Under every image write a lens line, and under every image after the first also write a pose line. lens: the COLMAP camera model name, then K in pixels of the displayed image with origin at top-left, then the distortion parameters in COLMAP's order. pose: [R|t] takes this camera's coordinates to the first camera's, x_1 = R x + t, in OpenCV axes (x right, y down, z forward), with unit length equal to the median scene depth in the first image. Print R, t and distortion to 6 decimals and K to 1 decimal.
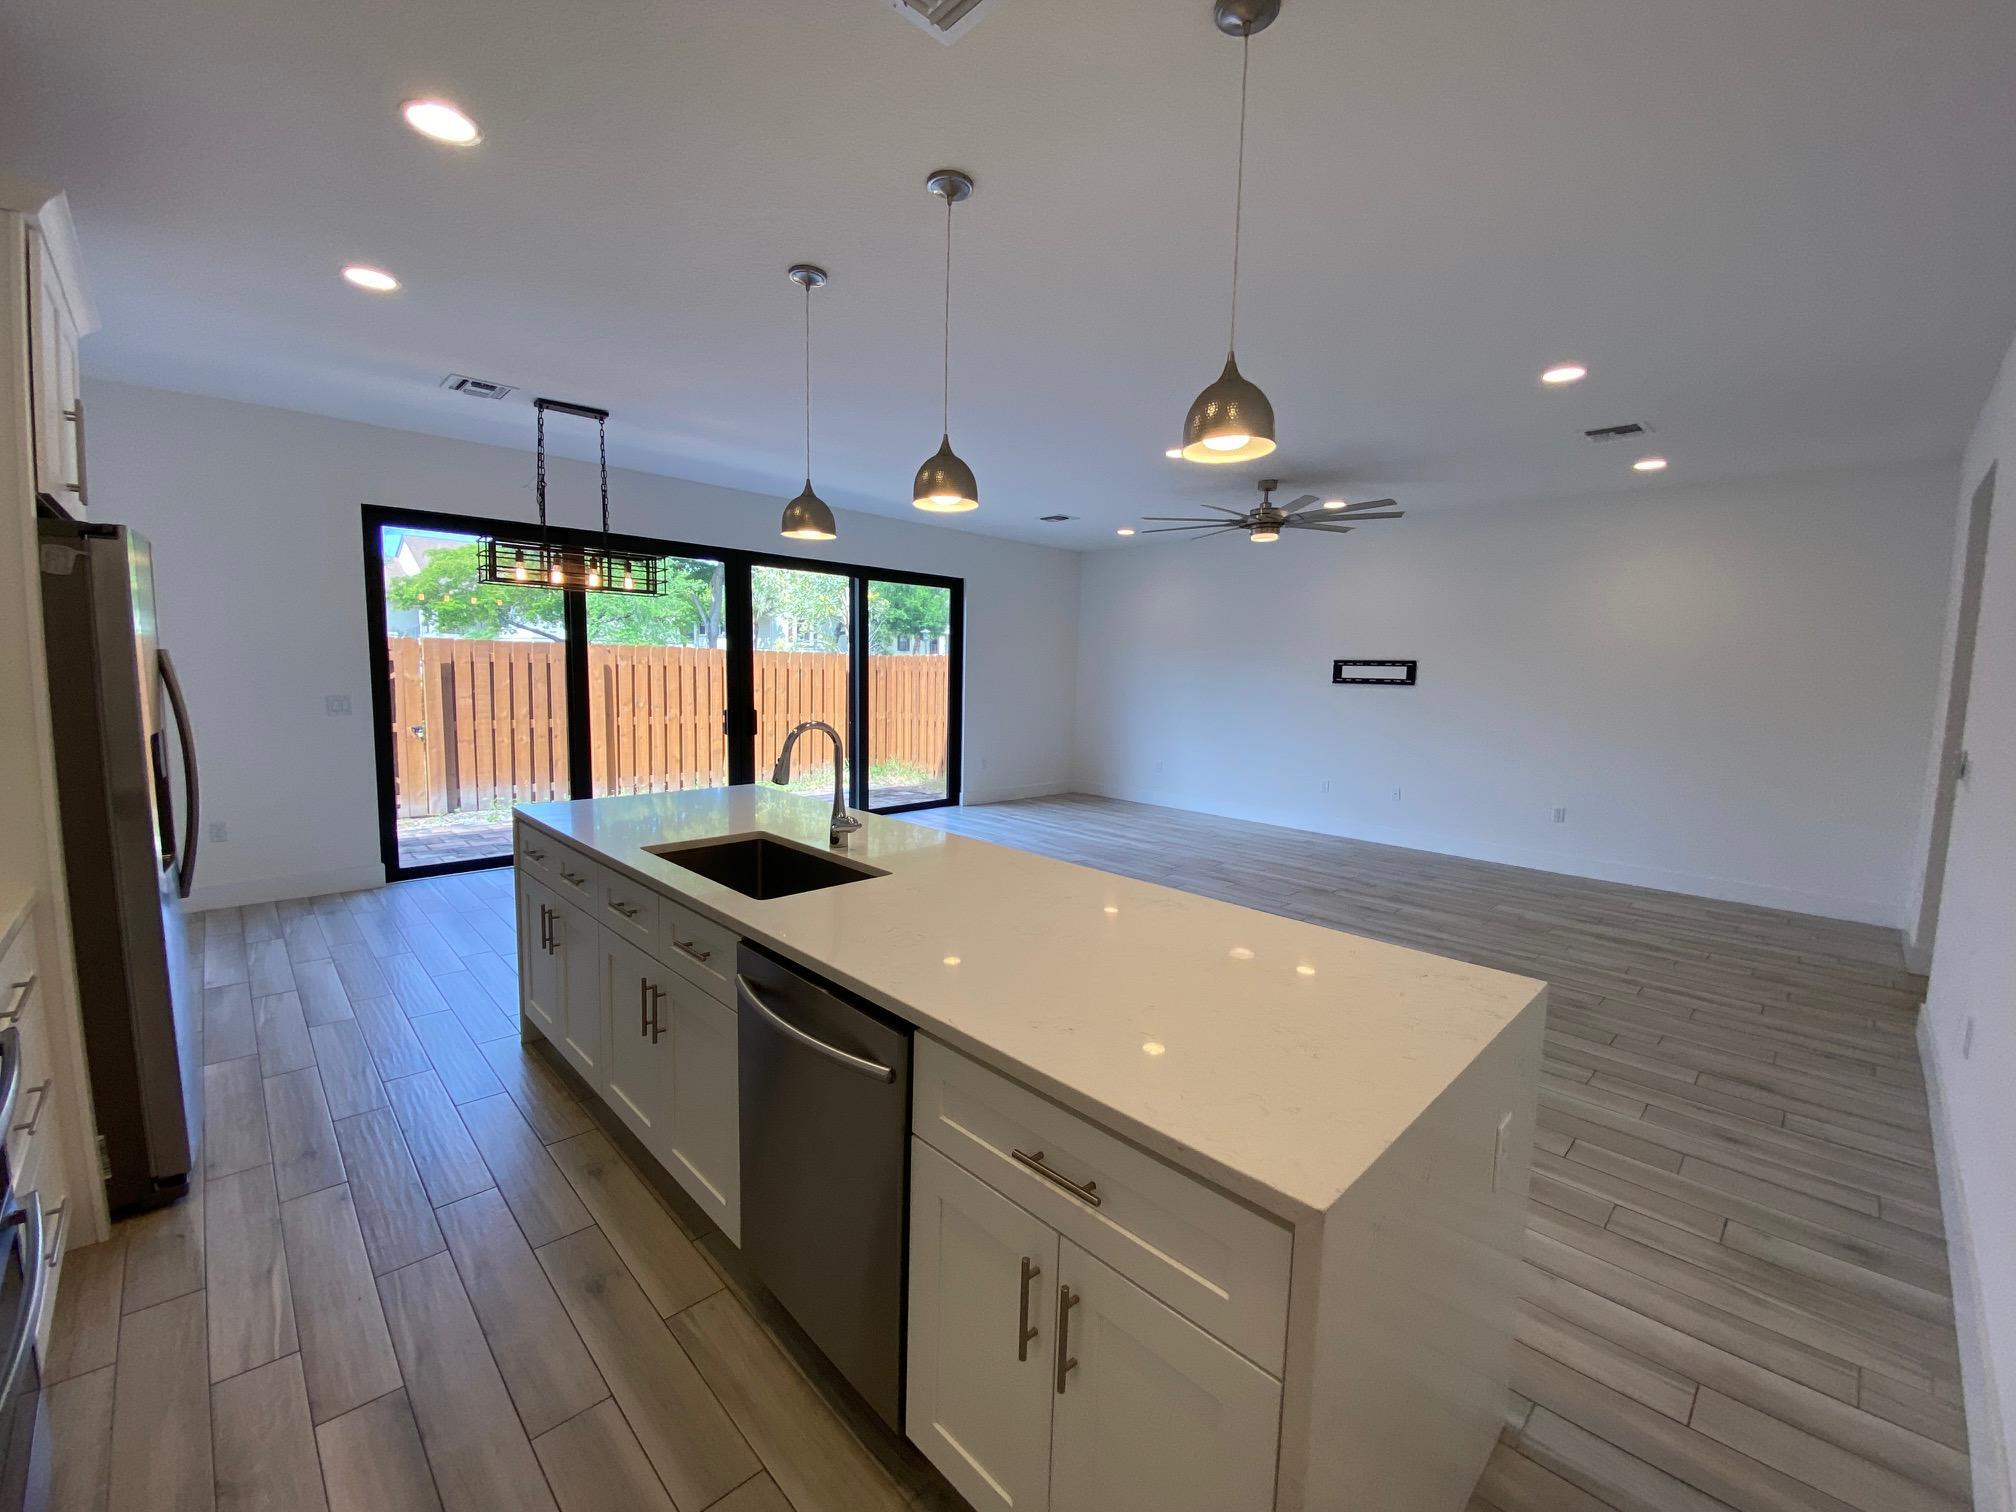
lens RADIAL K [[818.3, 0, 998.8], [0, 818.3, 748.2], [0, 0, 1]] dist [0.000753, -0.007028]
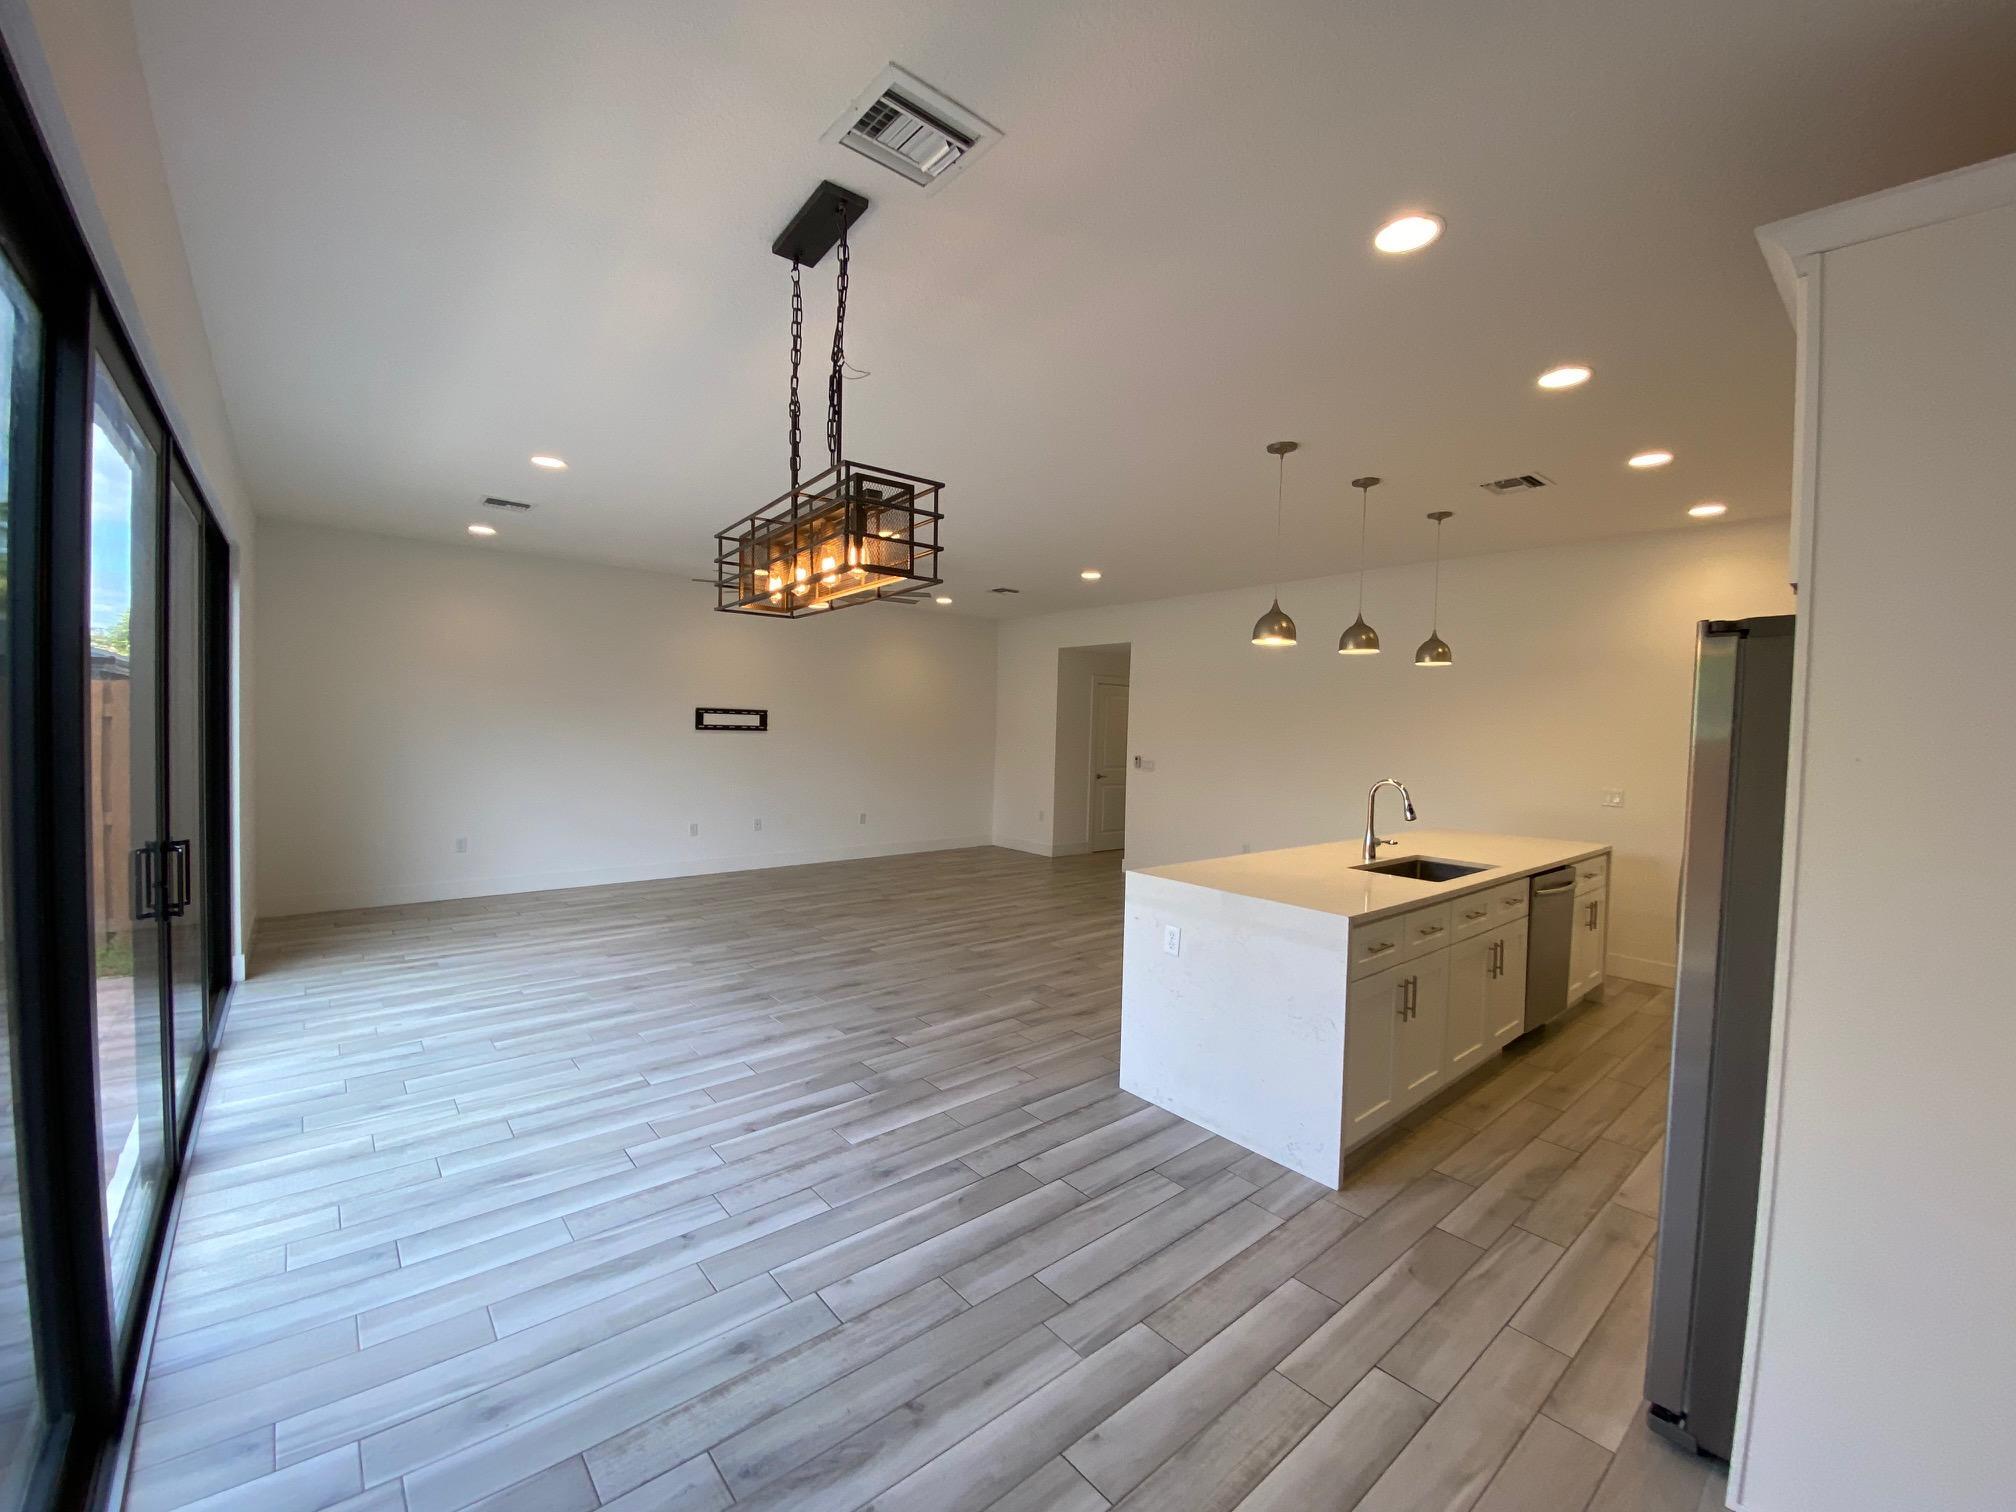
lens RADIAL K [[818.3, 0, 1002.3], [0, 818.3, 749.4], [0, 0, 1]] dist [0.000753, -0.007028]
pose [[0.071771, -0.049132, 0.996210, -0.649793], [0.073081, 0.996360, 0.043874, -0.076017], [-0.994740, 0.069655, 0.075100, 0.563168]]
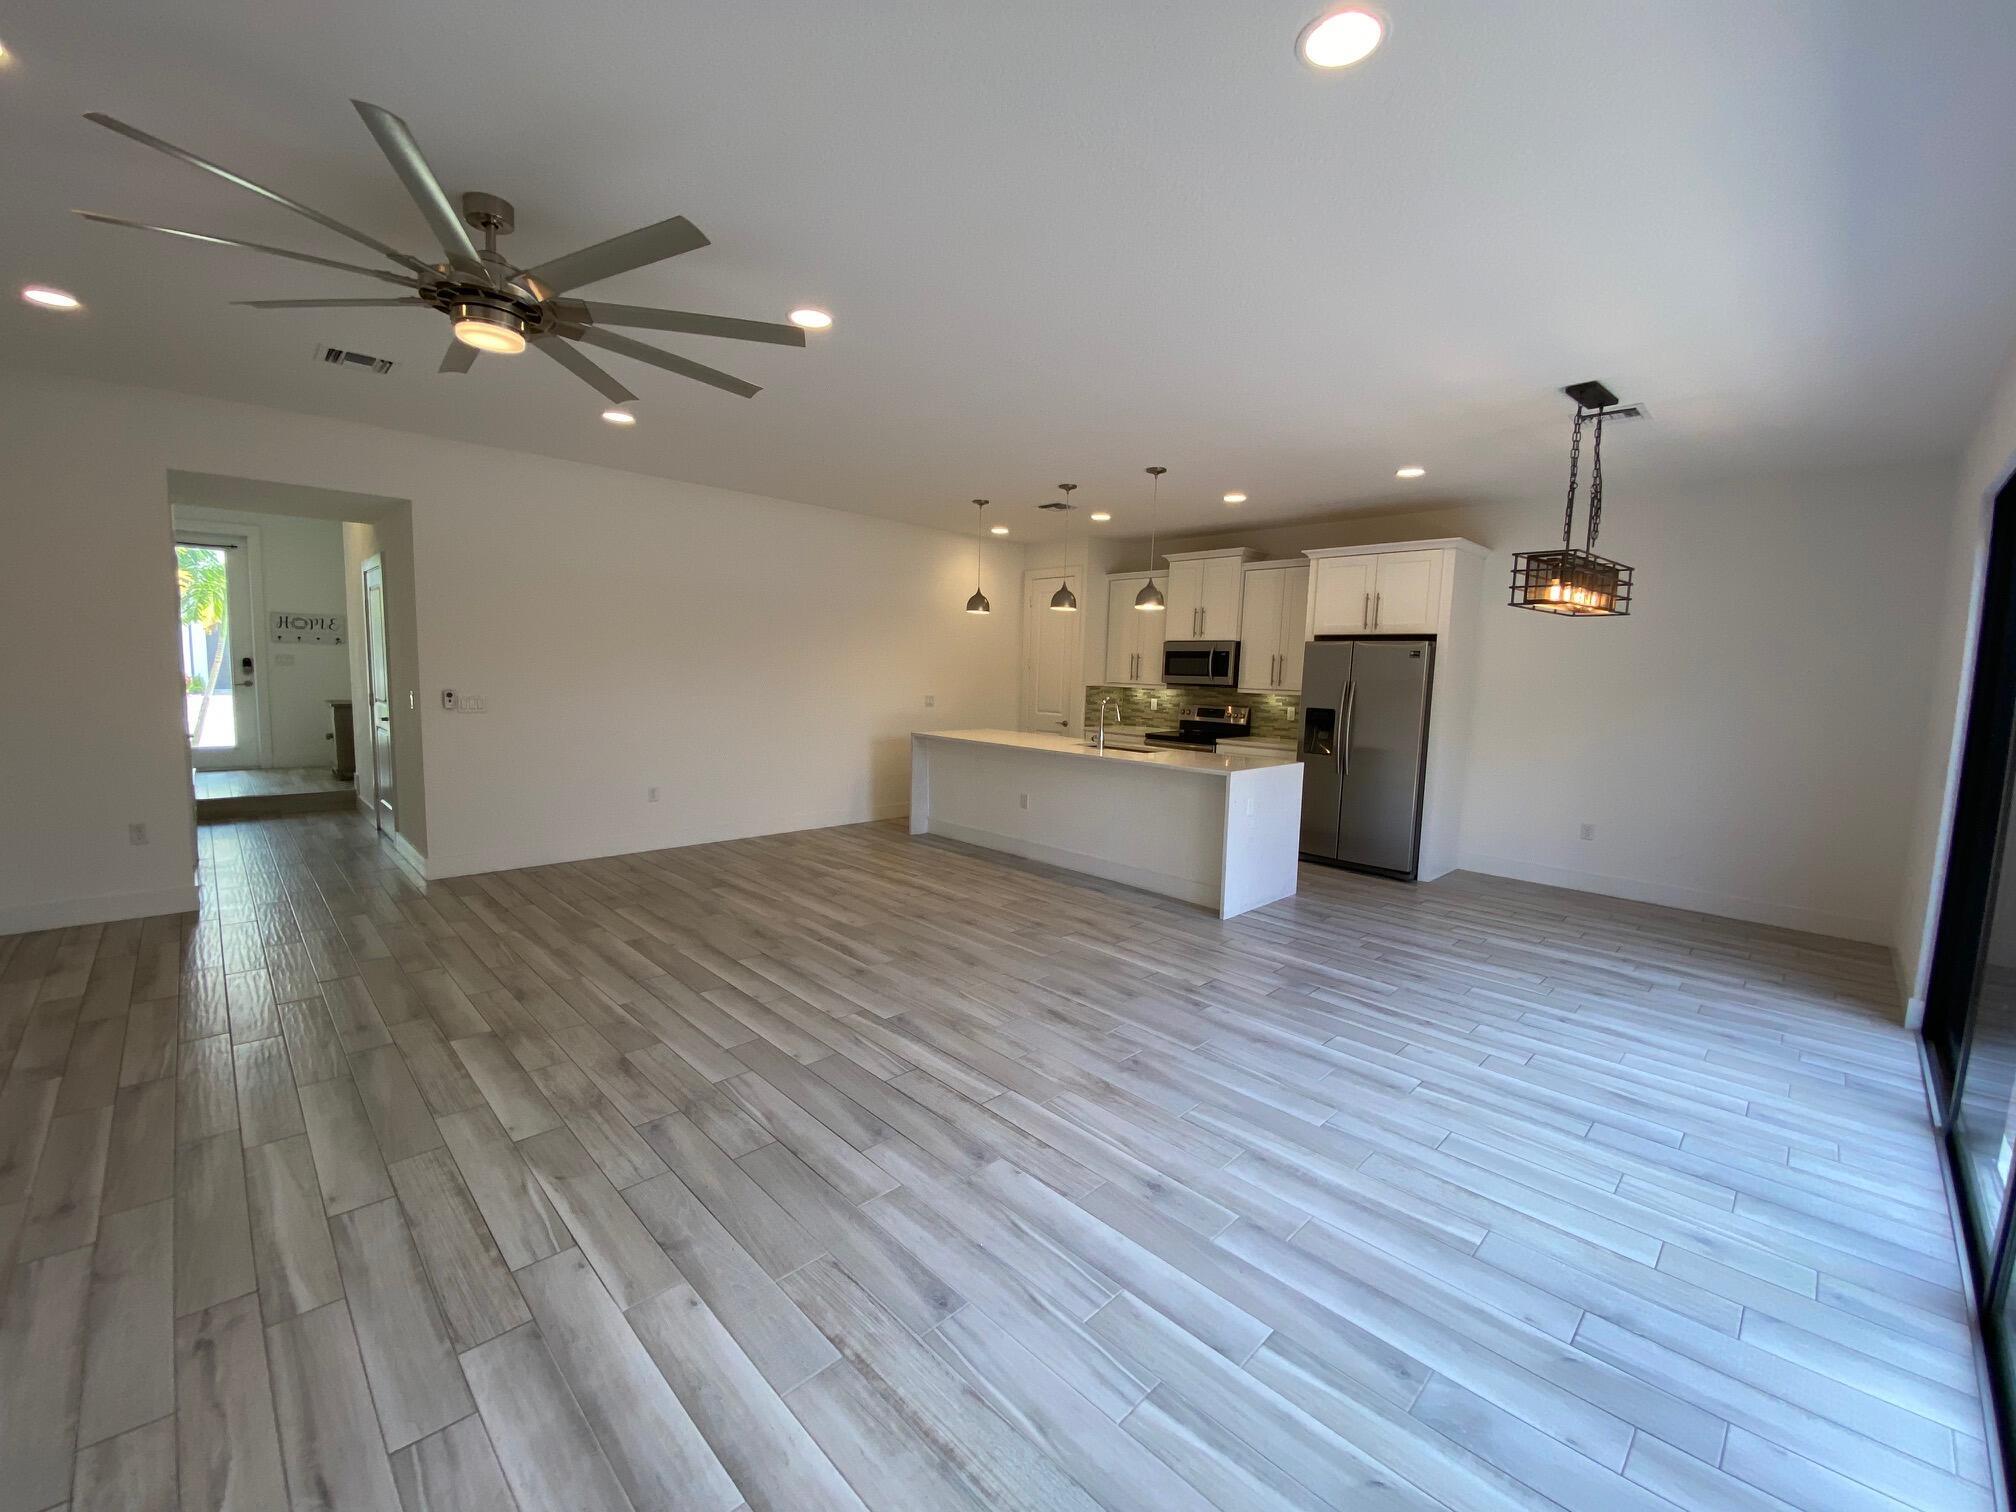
lens RADIAL K [[818.3, 0, 1014.5], [0, 818.3, 751.2], [0, 0, 1]] dist [0.000753, -0.007028]
pose [[-0.998839, -0.047157, -0.009844, 0.035306], [-0.048173, 0.977776, 0.204043, -0.126933], [0.000003, 0.204280, -0.978912, 1.212233]]
